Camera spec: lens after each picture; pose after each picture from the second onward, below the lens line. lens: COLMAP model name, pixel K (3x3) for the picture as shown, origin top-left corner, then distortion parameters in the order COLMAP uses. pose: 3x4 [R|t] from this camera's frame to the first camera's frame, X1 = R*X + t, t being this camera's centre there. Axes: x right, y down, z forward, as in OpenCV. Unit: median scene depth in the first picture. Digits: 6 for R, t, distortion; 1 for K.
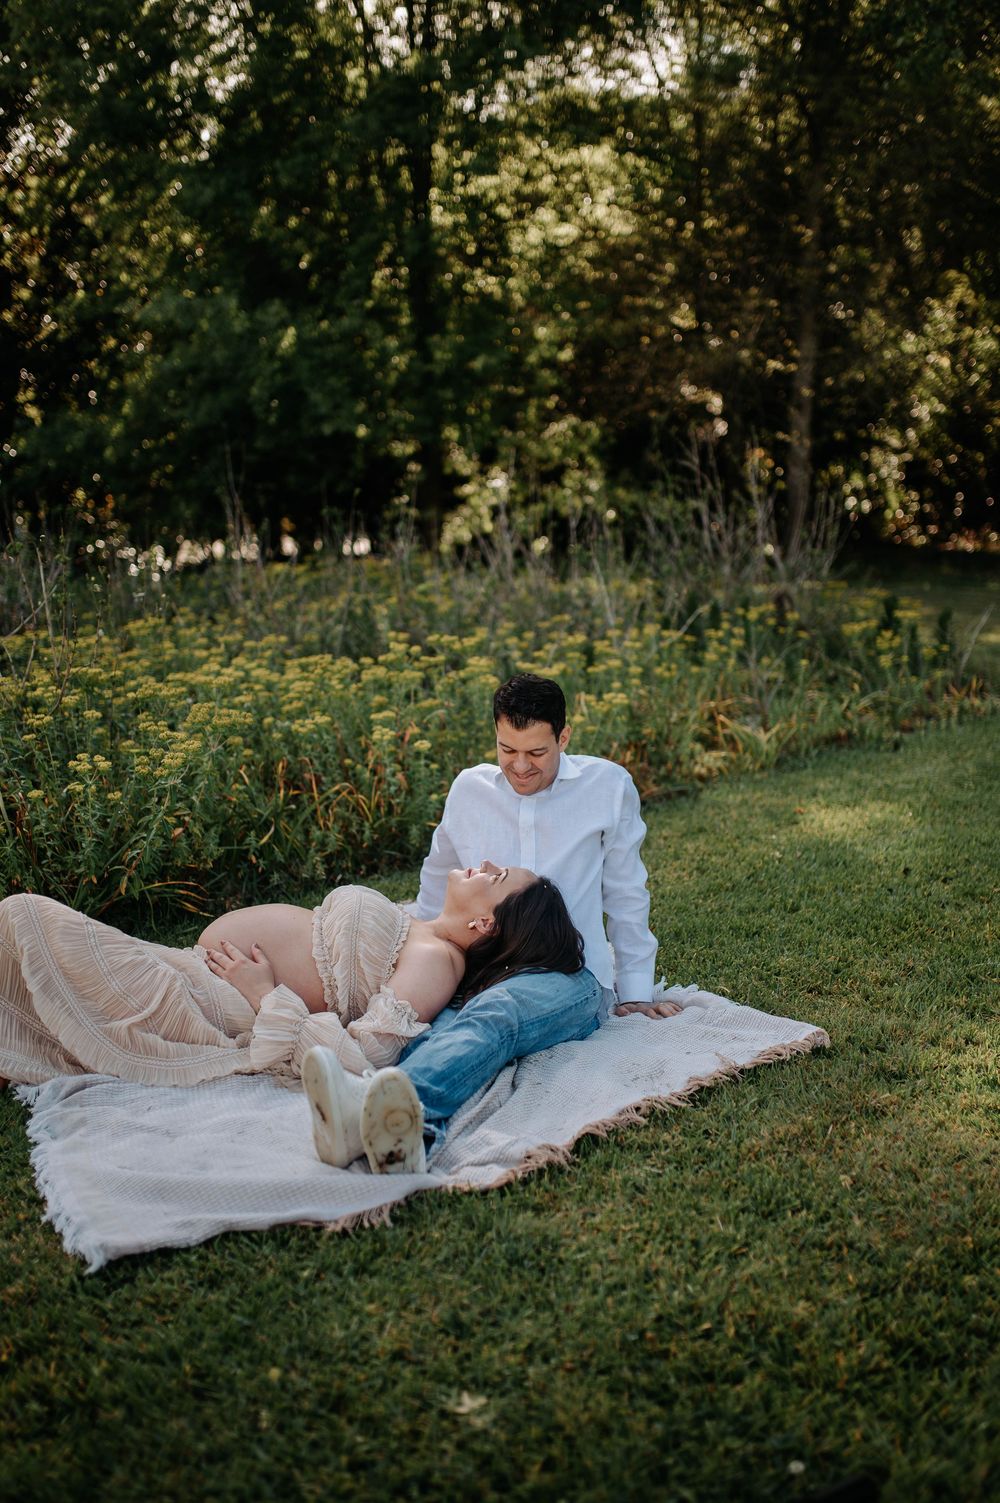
lens RADIAL K [[1460.4, 0, 500.0], [0, 1460.4, 751.5], [0, 0, 1]] dist [-0.054440, 0.073637]
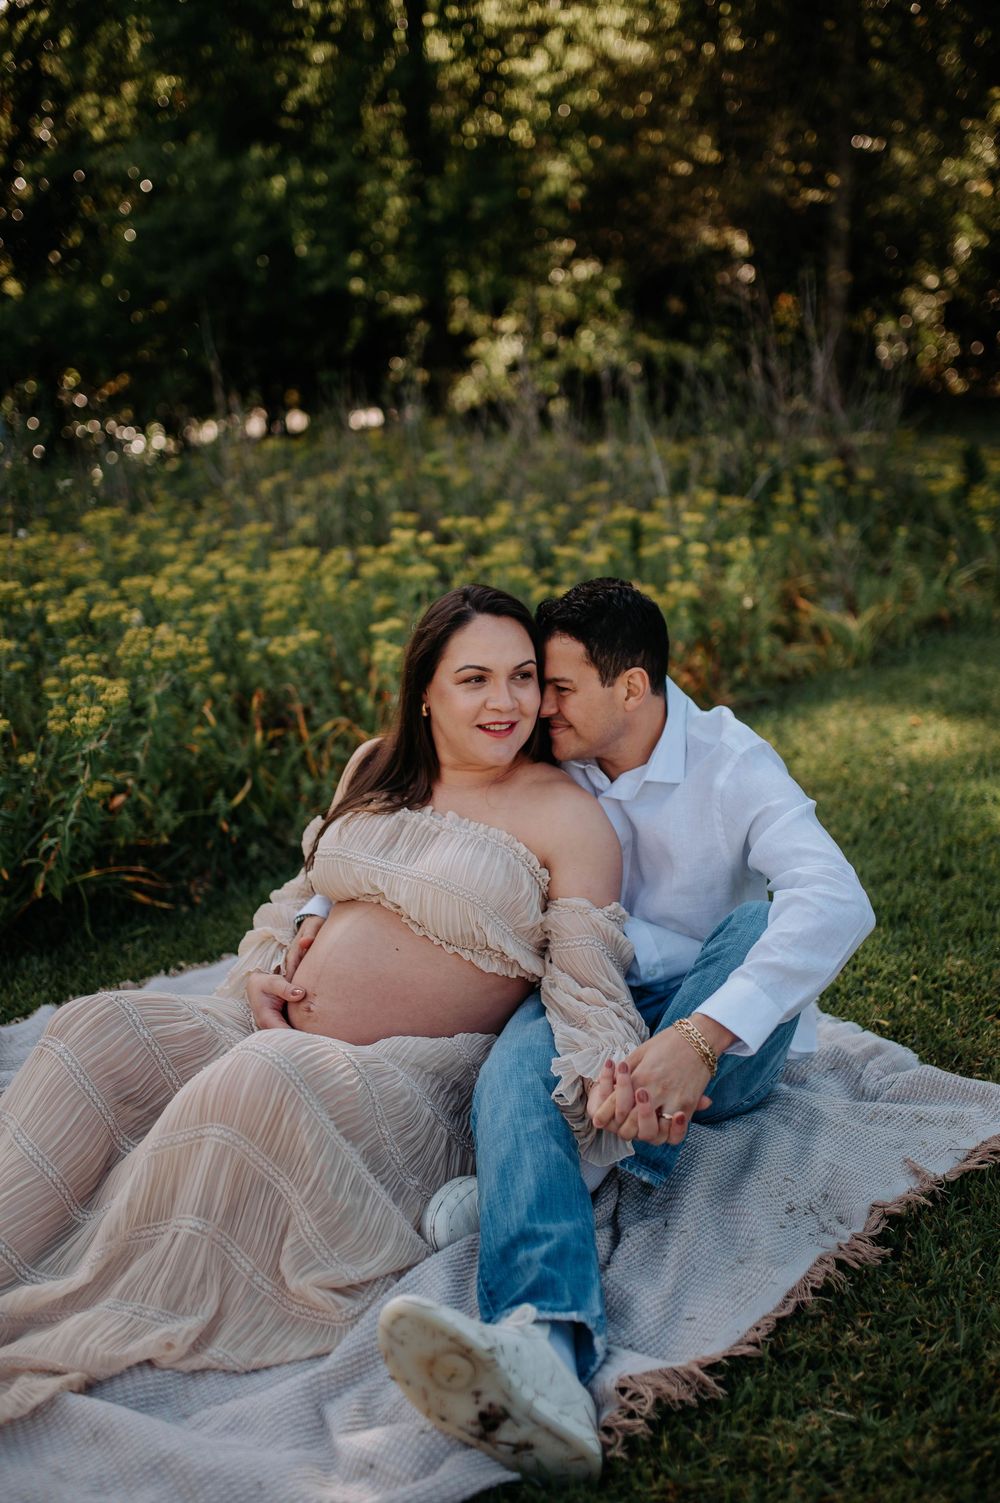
lens RADIAL K [[1460.4, 0, 500.0], [0, 1460.4, 751.5], [0, 0, 1]] dist [-0.054440, 0.073637]
pose [[0.999081, -0.038646, -0.018513, -0.005413], [0.040134, 0.995292, 0.088217, -0.016799], [0.015016, -0.088879, 0.995929, 0.151056]]
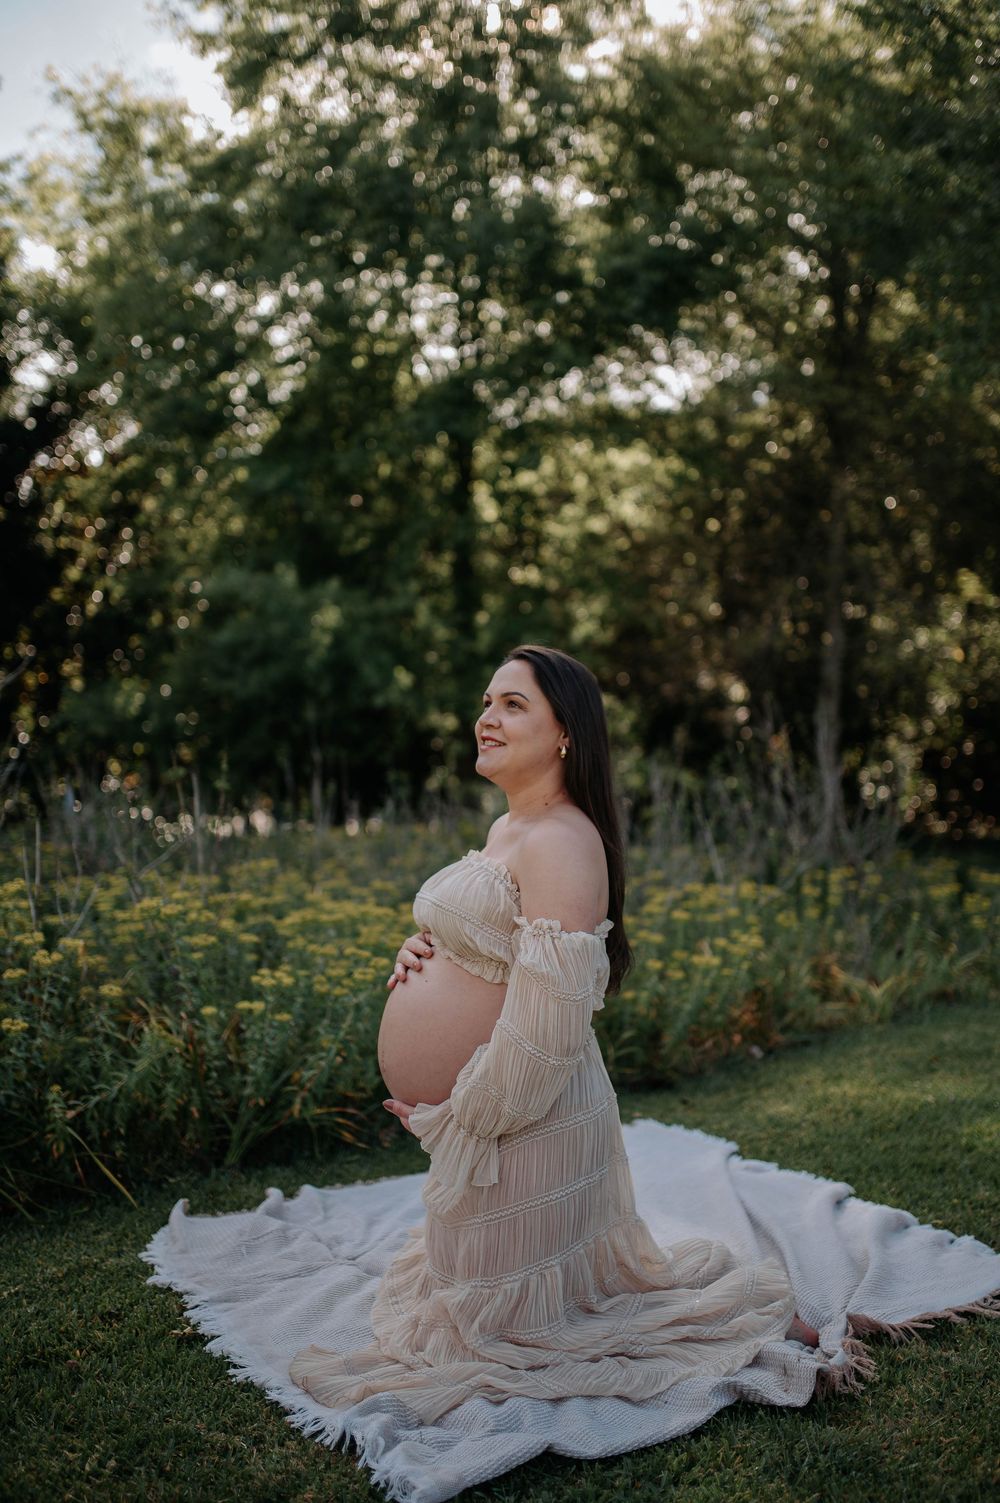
lens RADIAL K [[1460.4, 0, 500.0], [0, 1460.4, 751.5], [0, 0, 1]] dist [-0.054440, 0.073637]
pose [[0.999773, 0.021288, -0.000930, -0.068871], [-0.021063, 0.980737, -0.194192, 0.024448], [-0.003222, 0.194168, 0.980963, -0.004518]]
